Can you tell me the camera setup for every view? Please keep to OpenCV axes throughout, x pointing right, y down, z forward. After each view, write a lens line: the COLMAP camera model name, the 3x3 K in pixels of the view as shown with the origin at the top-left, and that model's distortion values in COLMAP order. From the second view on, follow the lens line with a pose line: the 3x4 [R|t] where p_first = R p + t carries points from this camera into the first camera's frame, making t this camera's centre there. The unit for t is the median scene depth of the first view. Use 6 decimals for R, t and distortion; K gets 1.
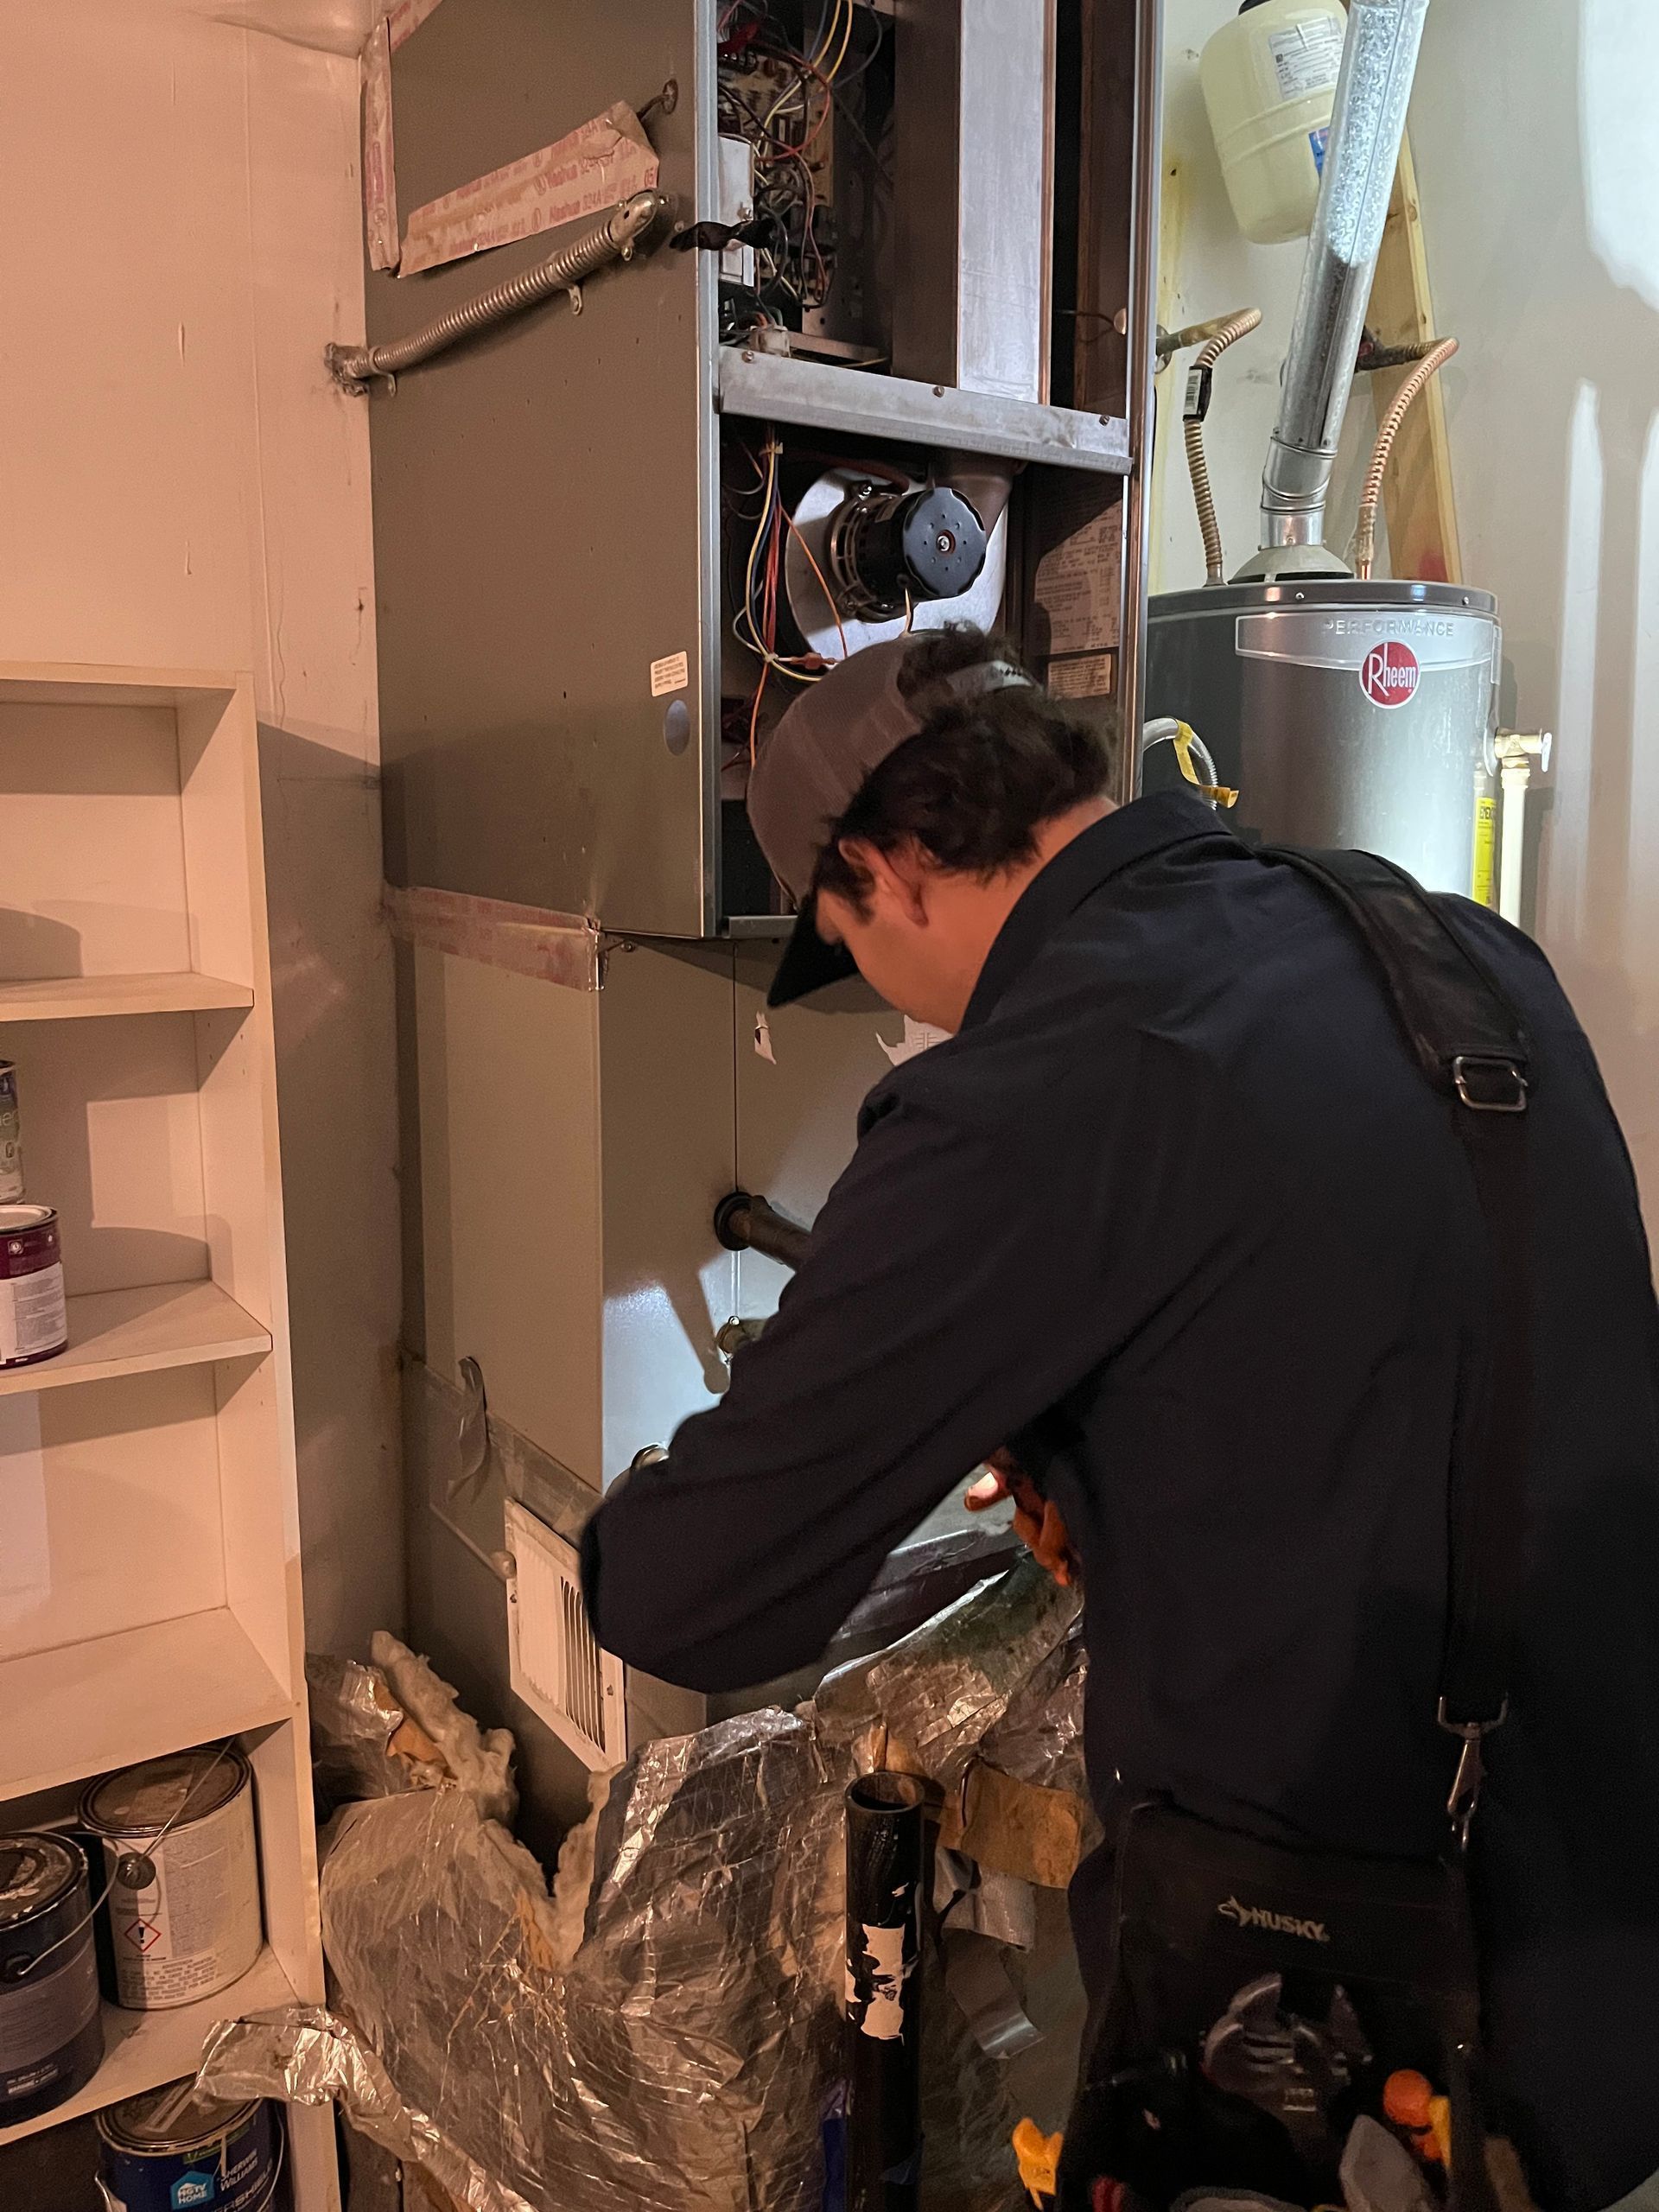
lens RADIAL K [[1689.8, 0, 831.0], [0, 1689.8, 1103.3], [0, 0, 1]] dist [0.046865, -0.013327]
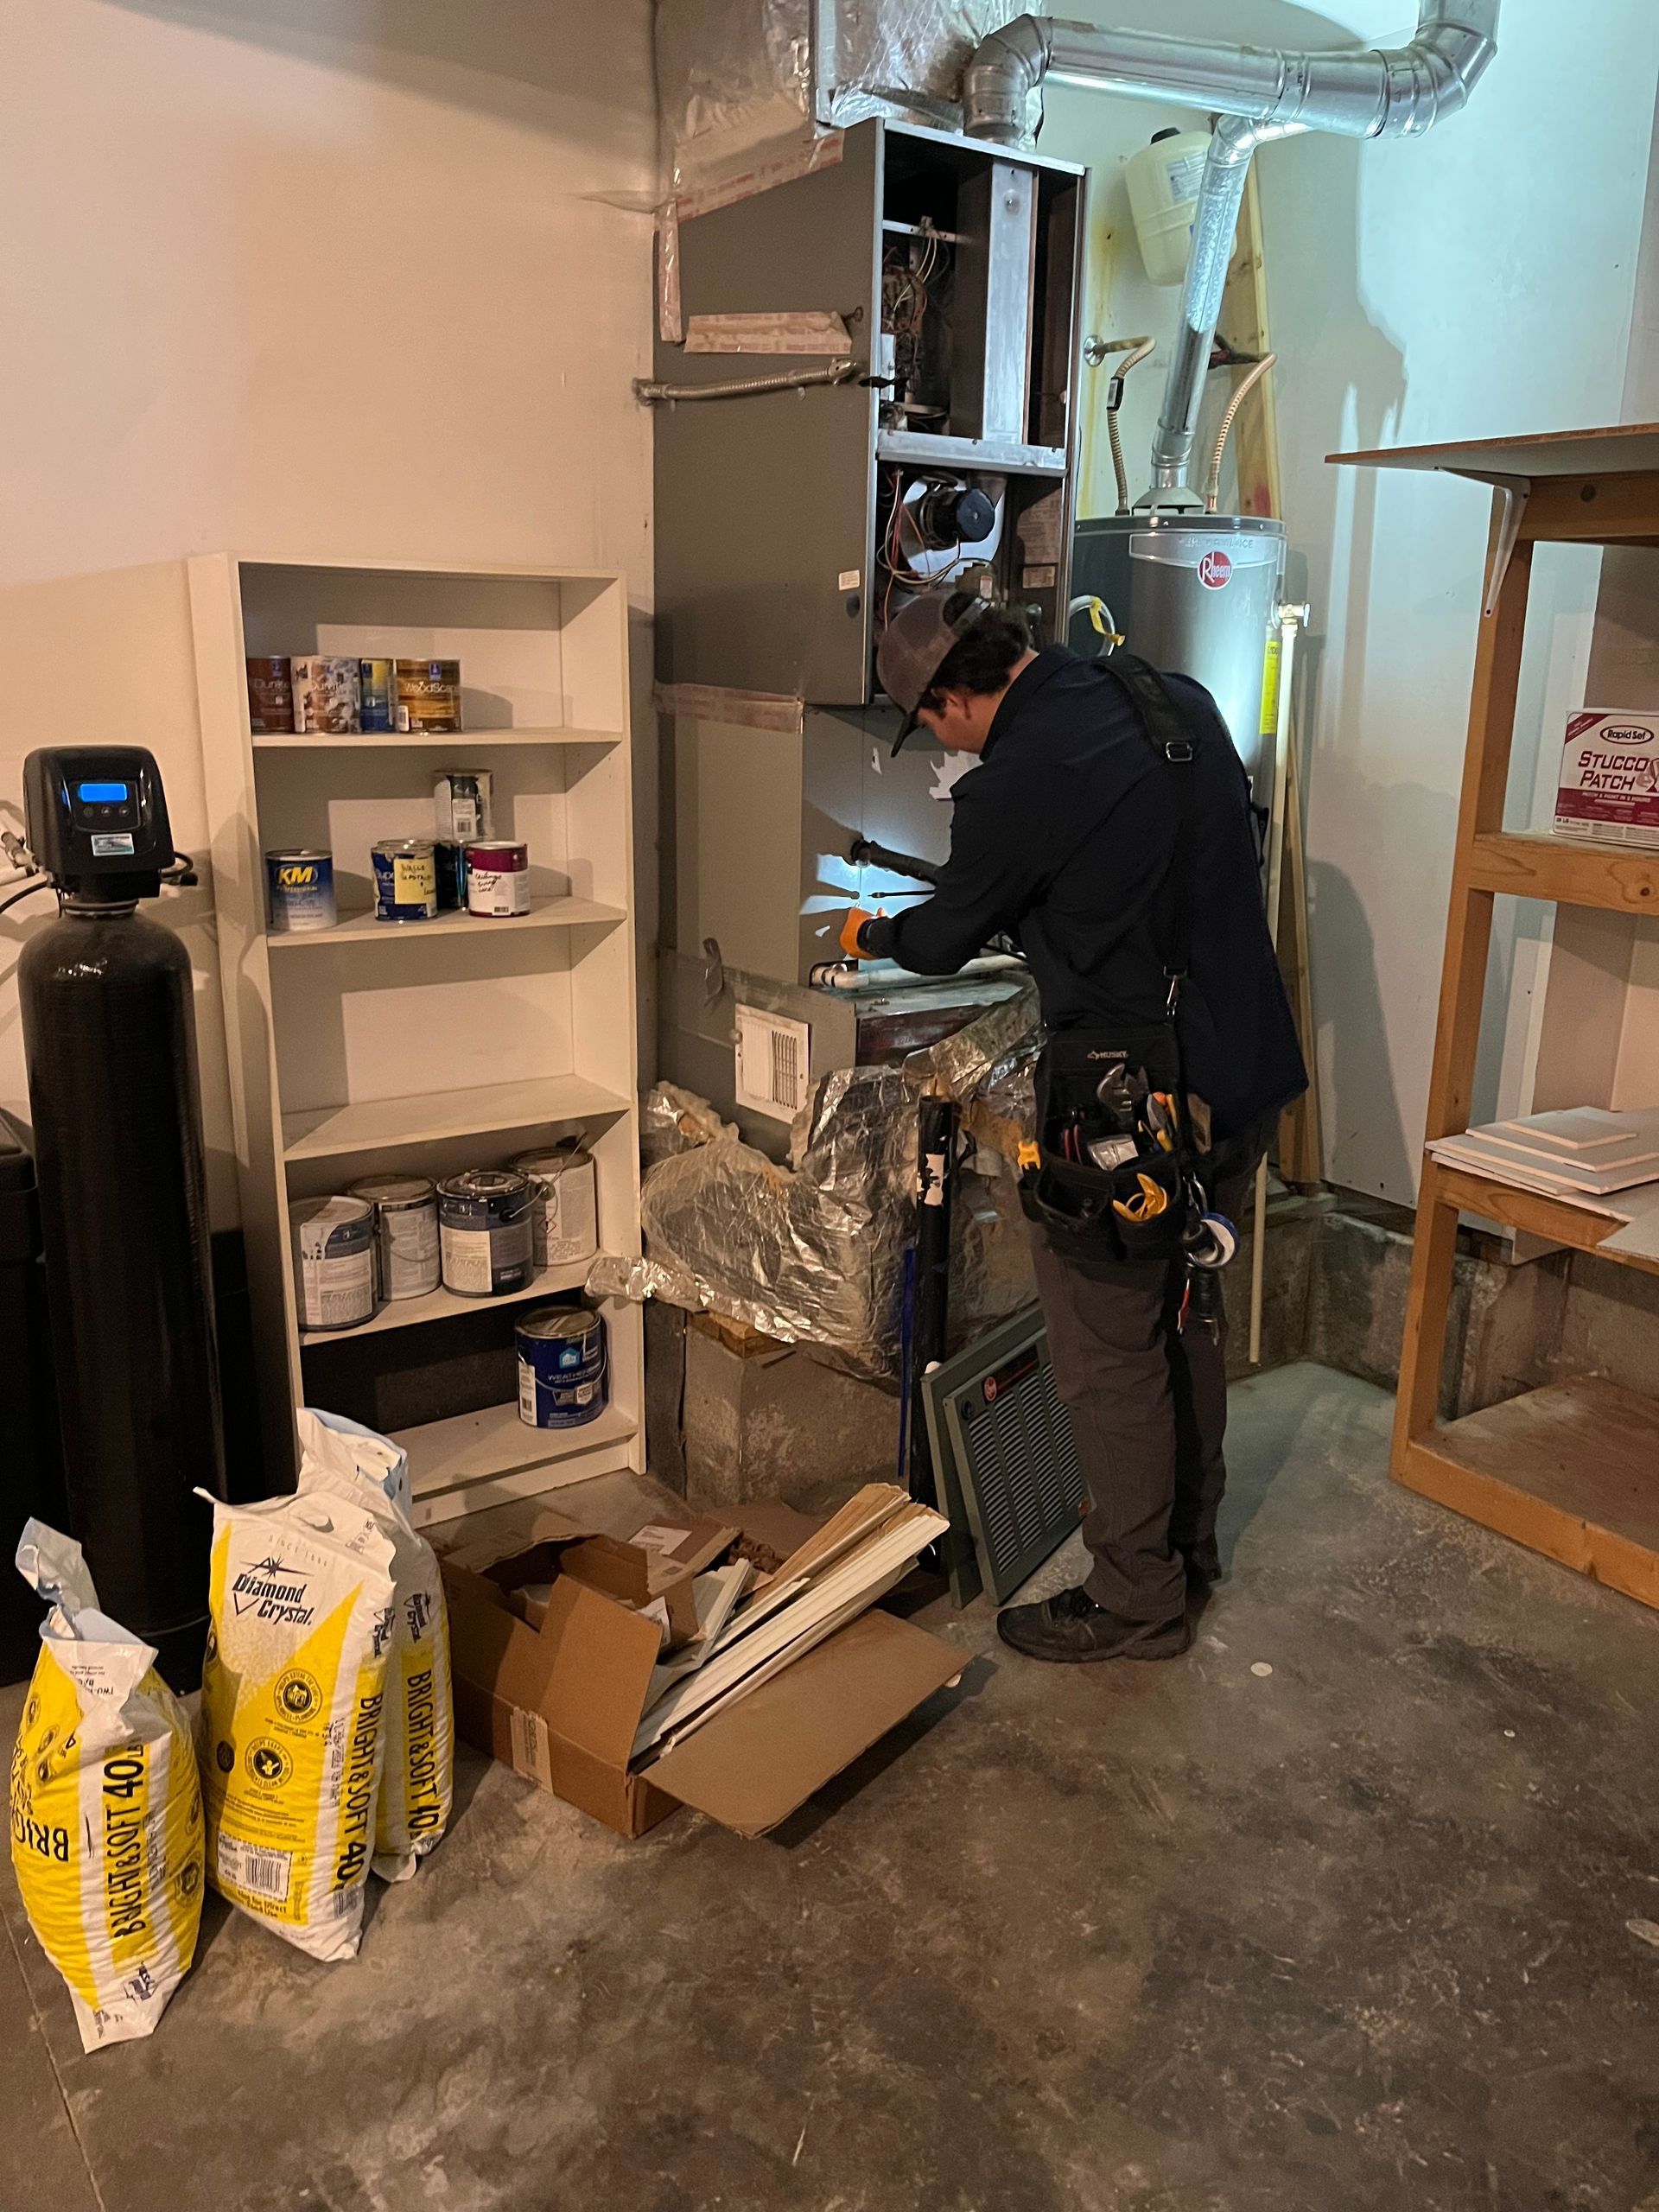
lens RADIAL K [[1689.8, 0, 826.4], [0, 1689.8, 1109.5], [0, 0, 1]] dist [0.046865, -0.013327]
pose [[0.999765, 0.010347, 0.019047, -0.128641], [-0.012204, 0.994903, 0.100098, 0.165605], [-0.017914, -0.100307, 0.994795, -0.995904]]
